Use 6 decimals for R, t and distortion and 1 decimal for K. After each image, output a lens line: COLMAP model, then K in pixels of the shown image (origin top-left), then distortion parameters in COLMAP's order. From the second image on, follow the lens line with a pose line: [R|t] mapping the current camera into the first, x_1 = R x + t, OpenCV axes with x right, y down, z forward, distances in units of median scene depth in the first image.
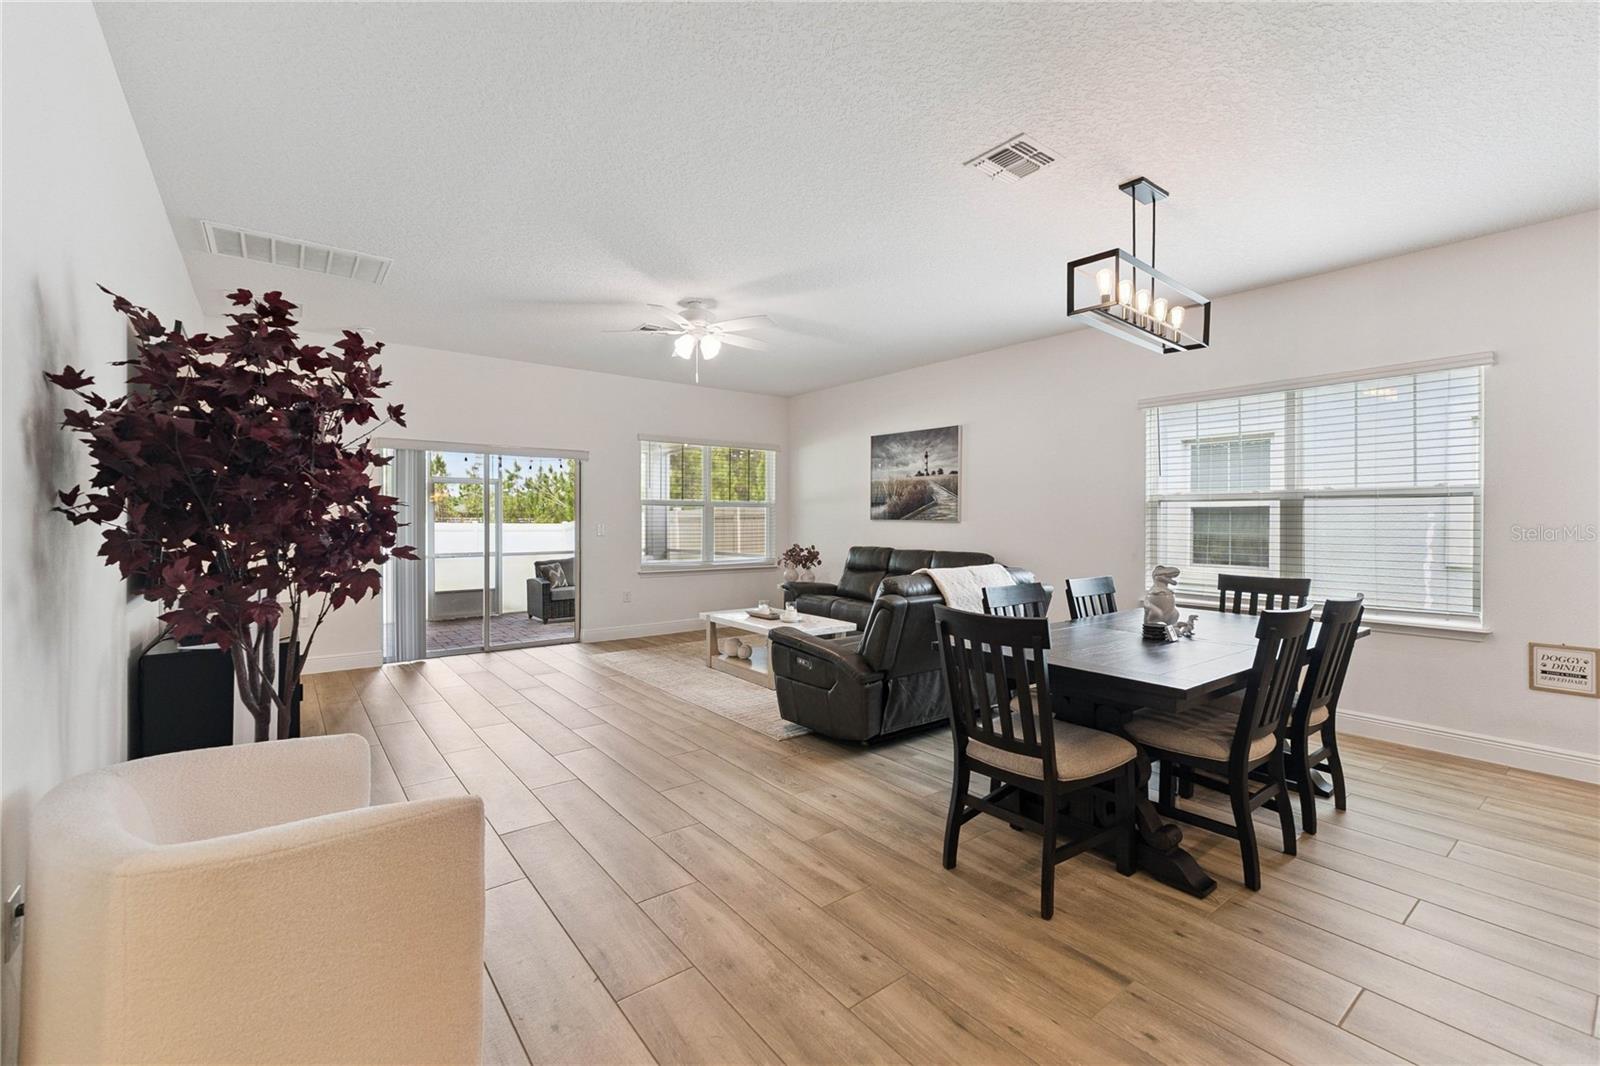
lens RADIAL K [[678.0, 0, 811.6], [0, 678.0, 522.2], [0, 0, 1]] dist [0.008739, -0.000746]
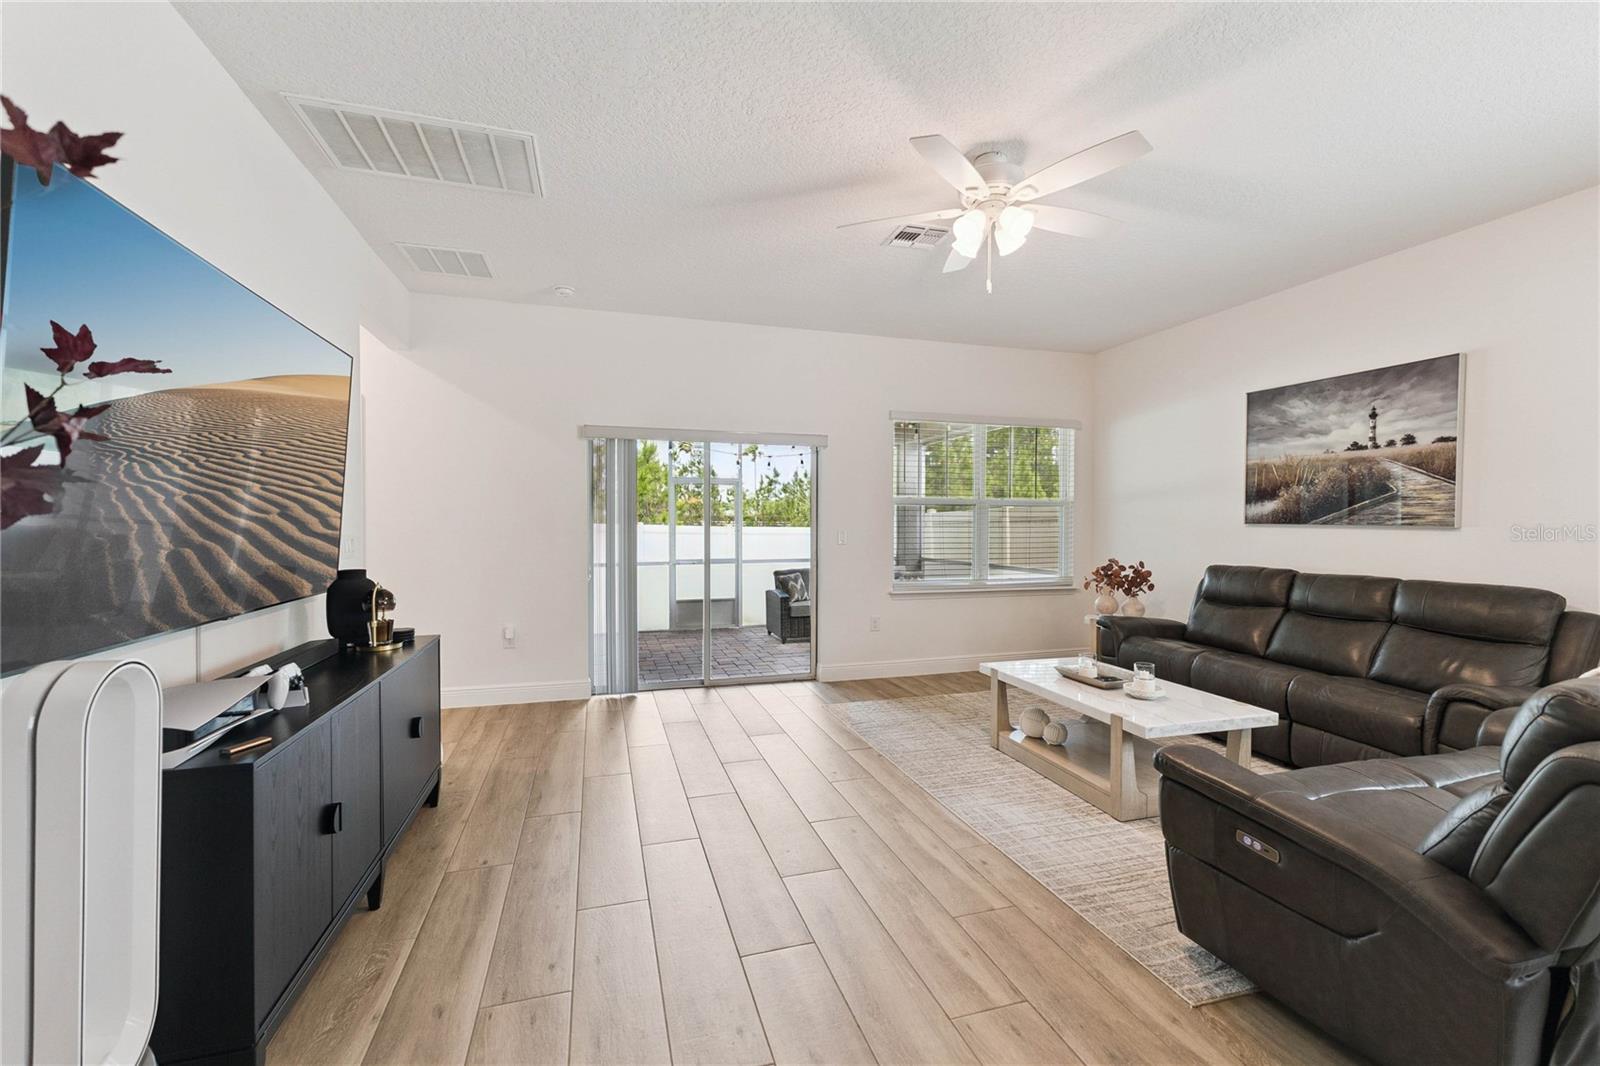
lens RADIAL K [[678.0, 0, 808.1], [0, 678.0, 532.9], [0, 0, 1]] dist [0.008739, -0.000746]
pose [[0.933750, 0.005826, -0.357878, -0.084715], [-0.001898, 0.999934, 0.011327, -0.002181], [0.357920, -0.009897, 0.933700, 0.317434]]
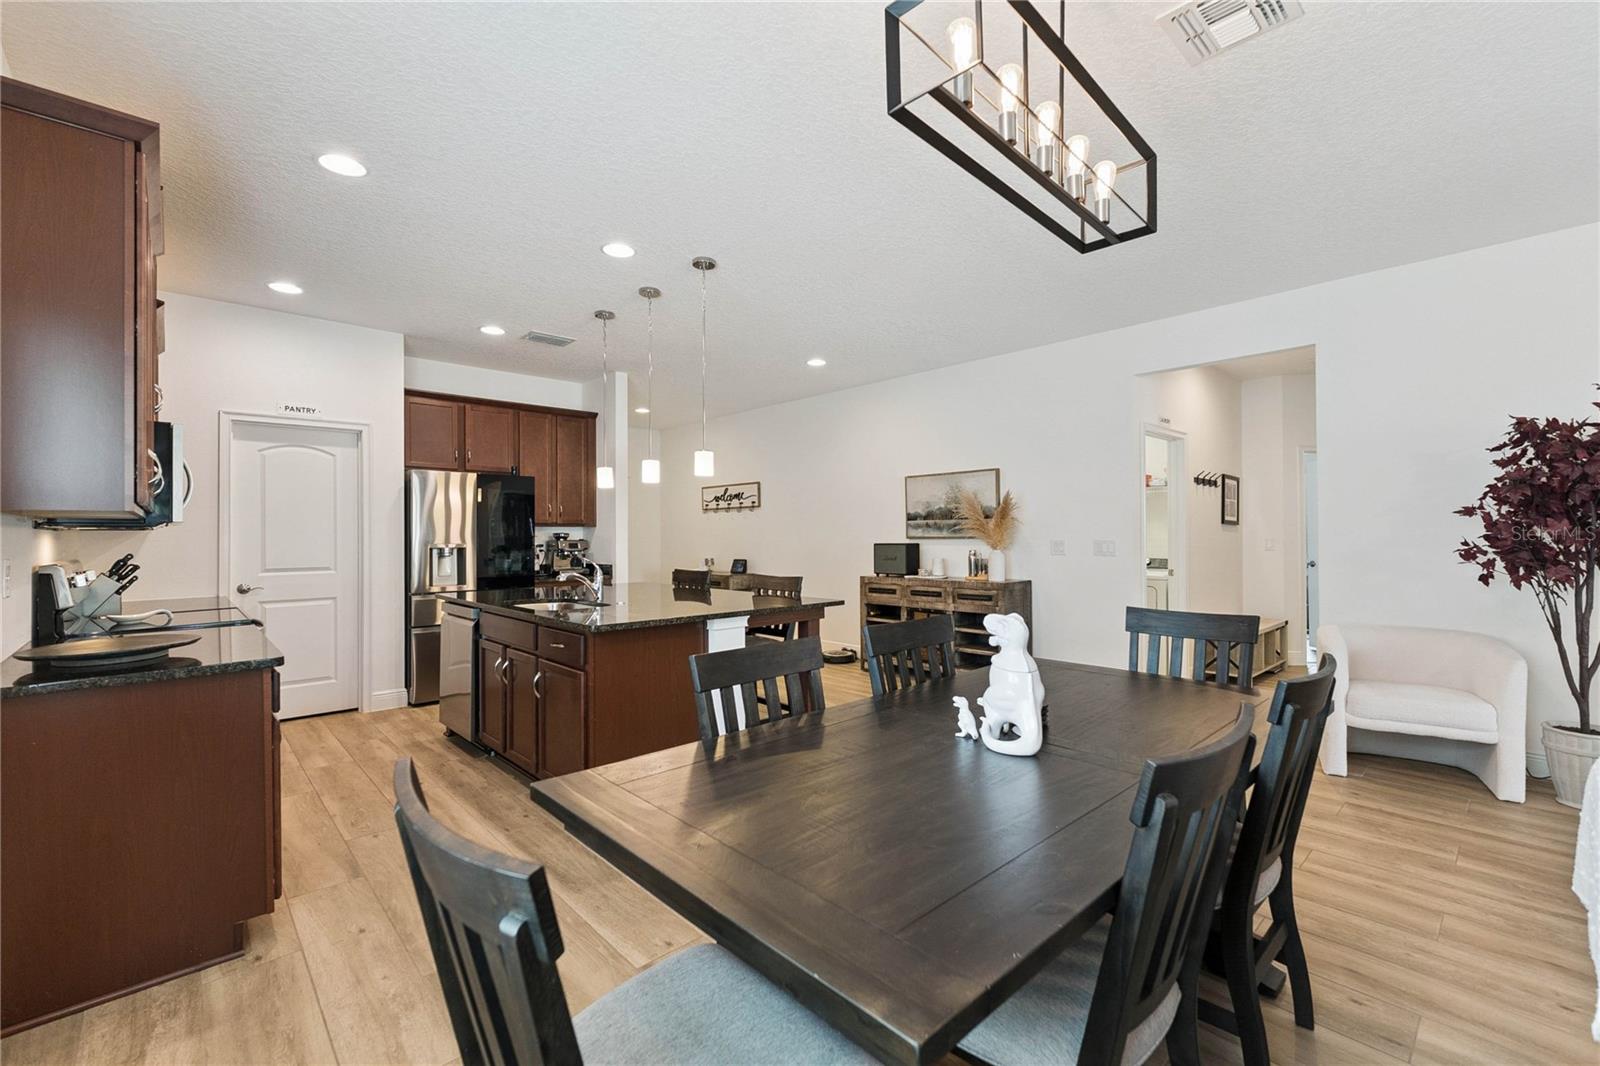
lens RADIAL K [[678.0, 0, 808.1], [0, 678.0, 536.2], [0, 0, 1]] dist [0.008739, -0.000746]
pose [[-0.996680, 0.002174, -0.081390, 0.384267], [0.001653, 0.999978, 0.006461, -0.002321], [0.081402, 0.006305, -0.996661, 0.809740]]
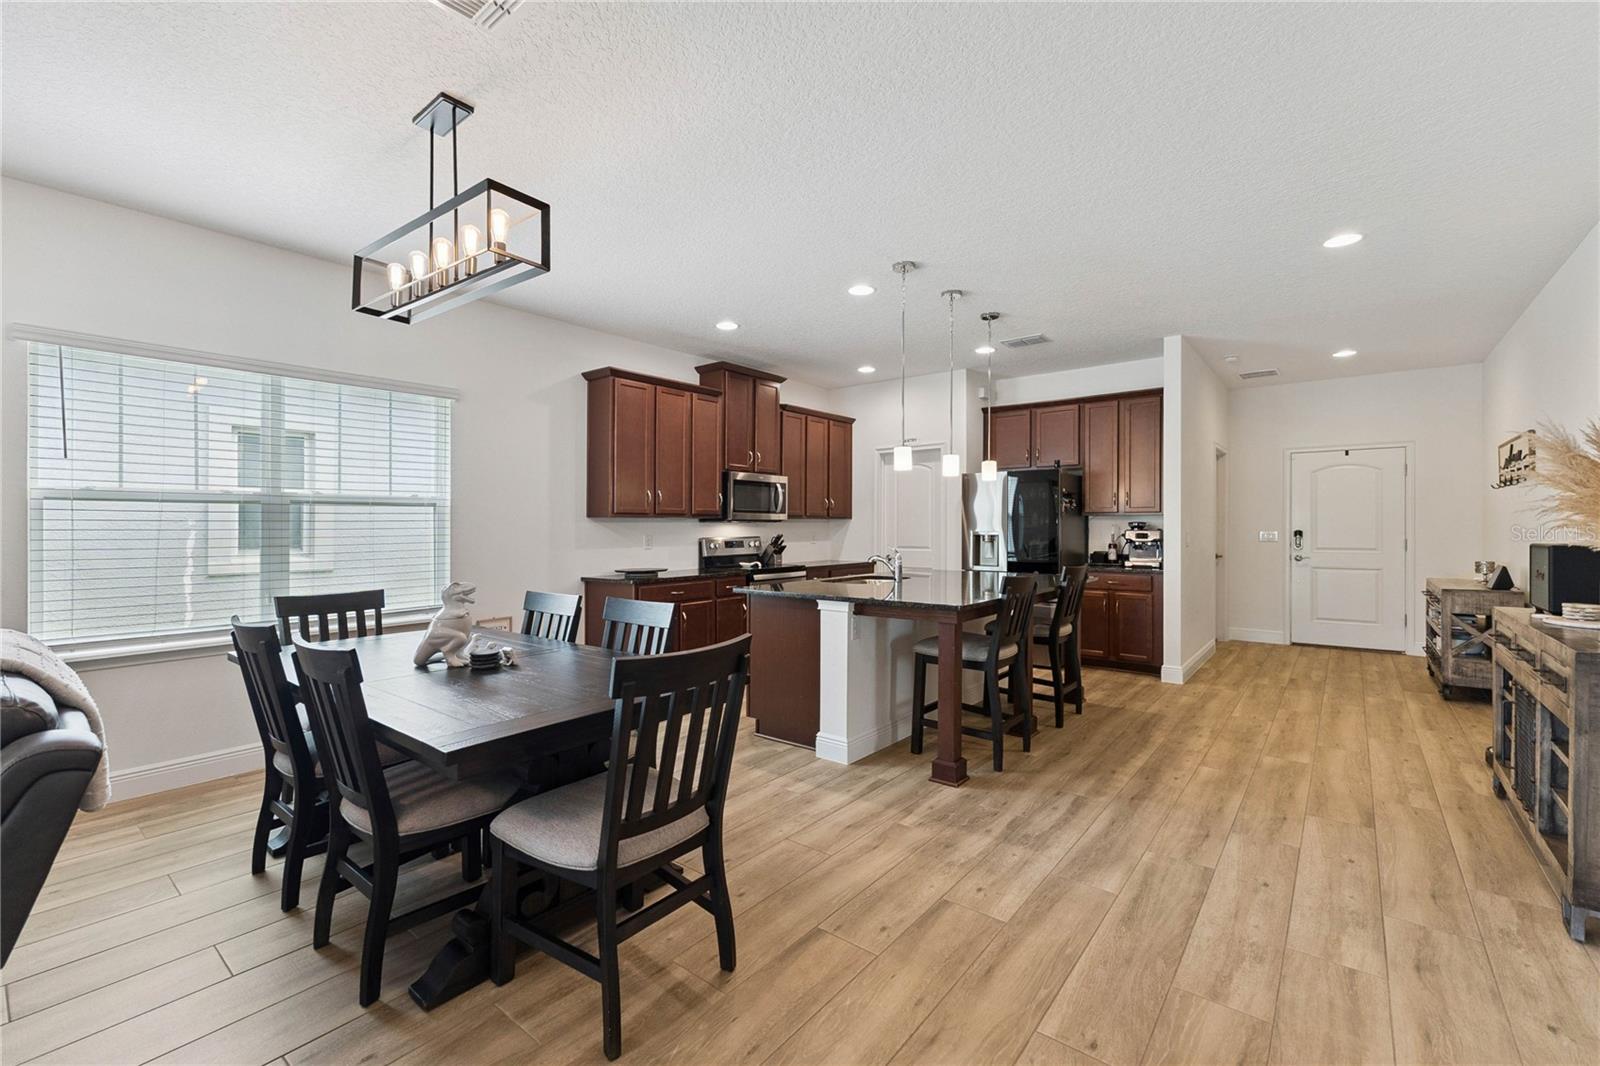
lens RADIAL K [[678.0, 0, 802.5], [0, 678.0, 530.7], [0, 0, 1]] dist [0.008739, -0.000746]
pose [[-0.223098, -0.010595, 0.974738, -0.204305], [0.007449, 0.999893, 0.012573, -0.004038], [-0.974767, 0.010066, -0.222996, 0.409652]]
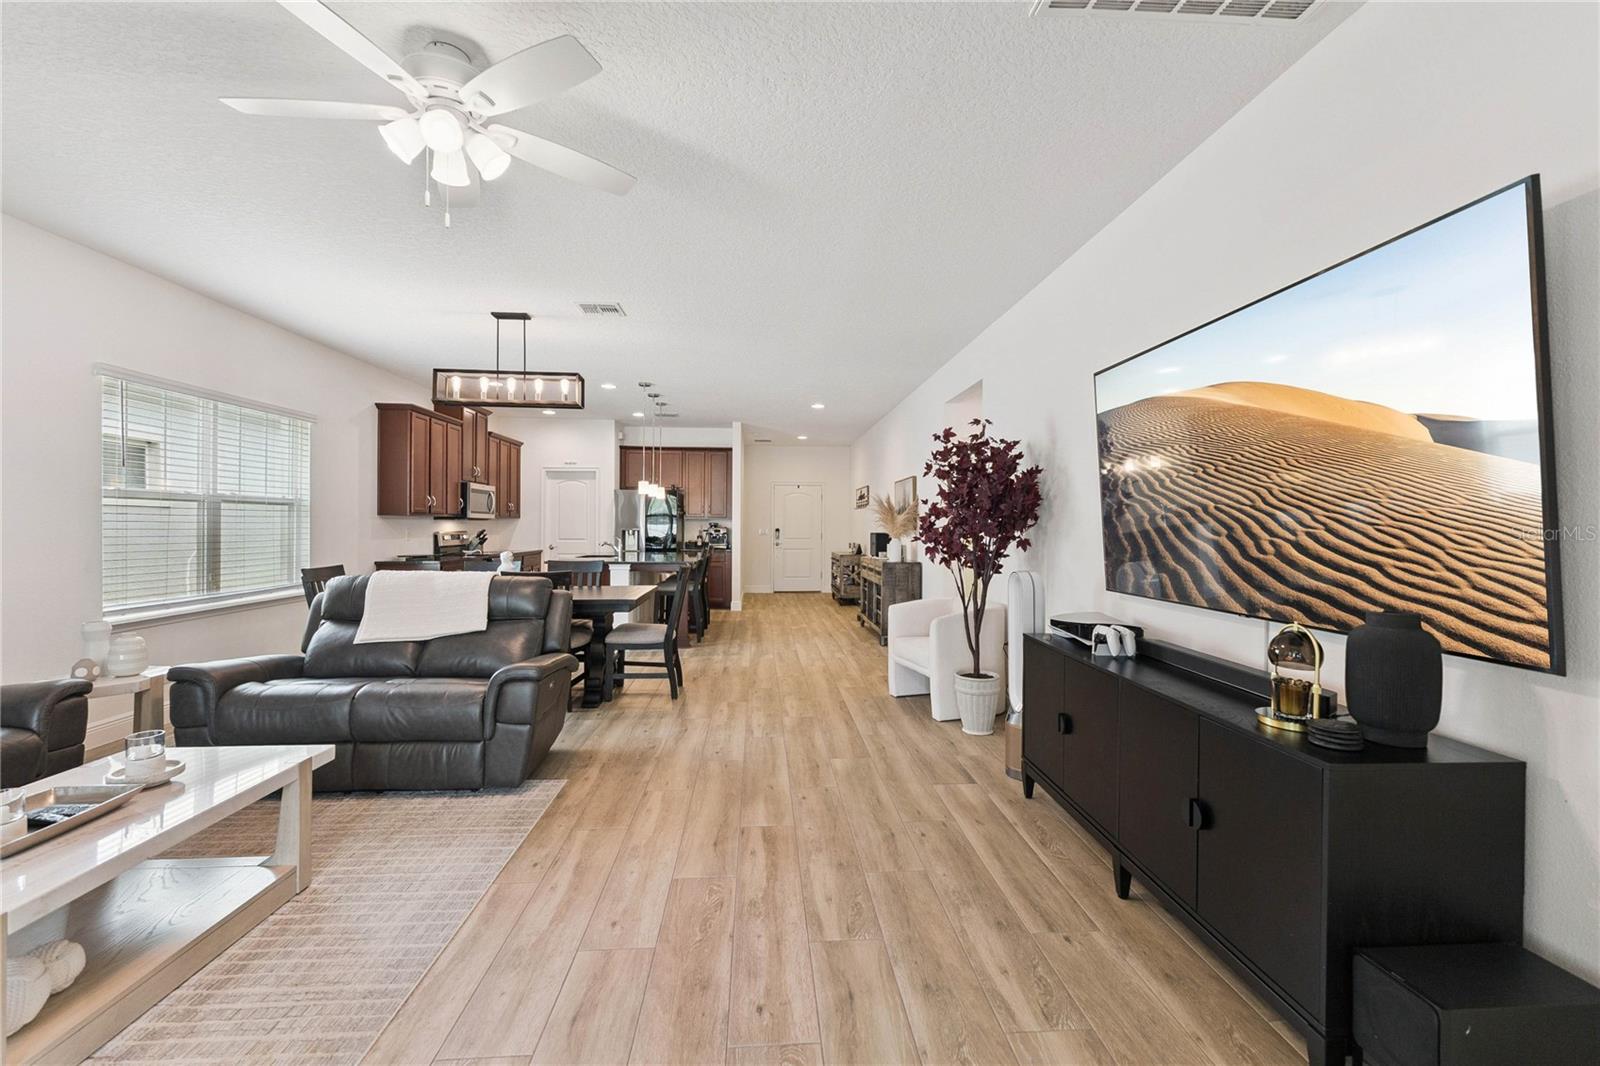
lens RADIAL K [[678.0, 0, 798.6], [0, 678.0, 524.8], [0, 0, 1]] dist [0.008739, -0.000746]
pose [[-0.820082, -0.008287, 0.572185, -0.516459], [-0.006589, 0.999966, 0.005039, -0.006277], [-0.572207, 0.000363, -0.820109, 1.019338]]
